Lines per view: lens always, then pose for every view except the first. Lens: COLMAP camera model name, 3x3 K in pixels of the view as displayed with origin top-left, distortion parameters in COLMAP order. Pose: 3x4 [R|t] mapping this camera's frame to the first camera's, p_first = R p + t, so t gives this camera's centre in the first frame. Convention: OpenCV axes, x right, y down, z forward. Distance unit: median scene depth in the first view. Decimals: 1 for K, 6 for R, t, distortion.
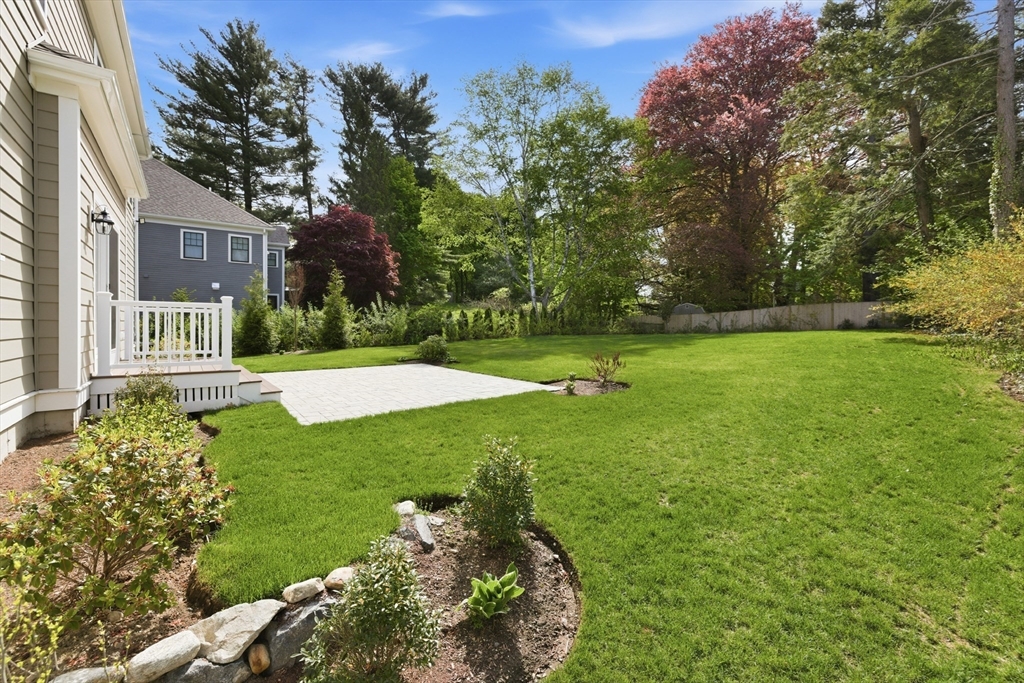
lens RADIAL K [[430.8, 0, 509.1], [0, 430.8, 332.9], [0, 0, 1]] dist [0.003792, 0.000257]
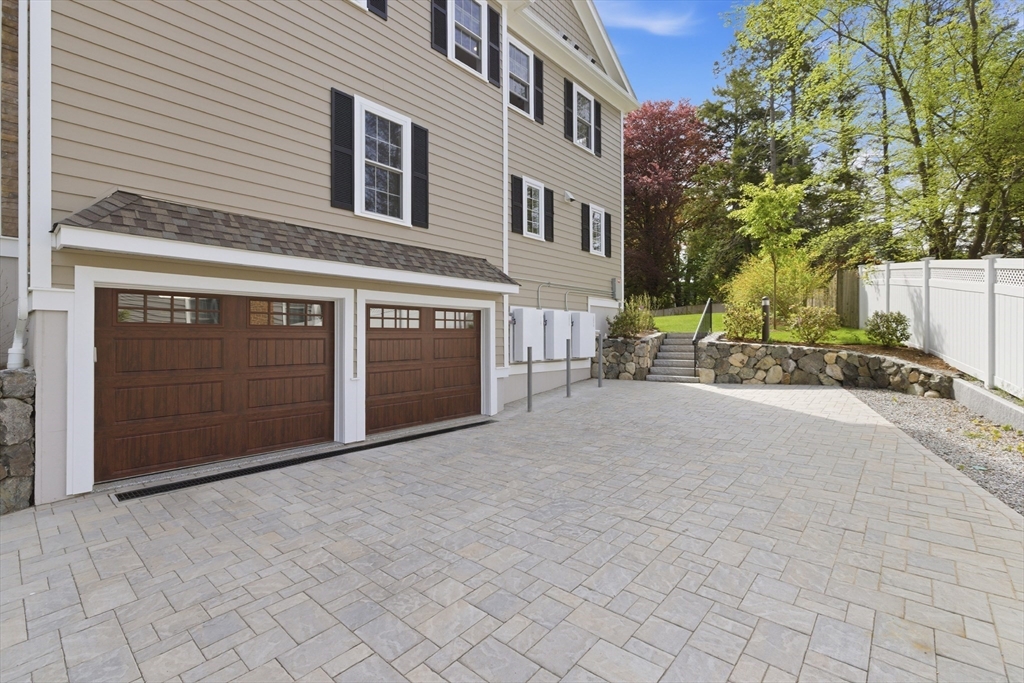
lens RADIAL K [[452.4, 0, 509.8], [0, 452.4, 336.4], [0, 0, 1]] dist [0.001283, 0.000252]
pose [[0.979075, -0.003525, 0.203468, -0.226717], [0.007994, 0.999744, -0.021146, 0.057755], [-0.203341, 0.022331, 0.978853, -0.343842]]
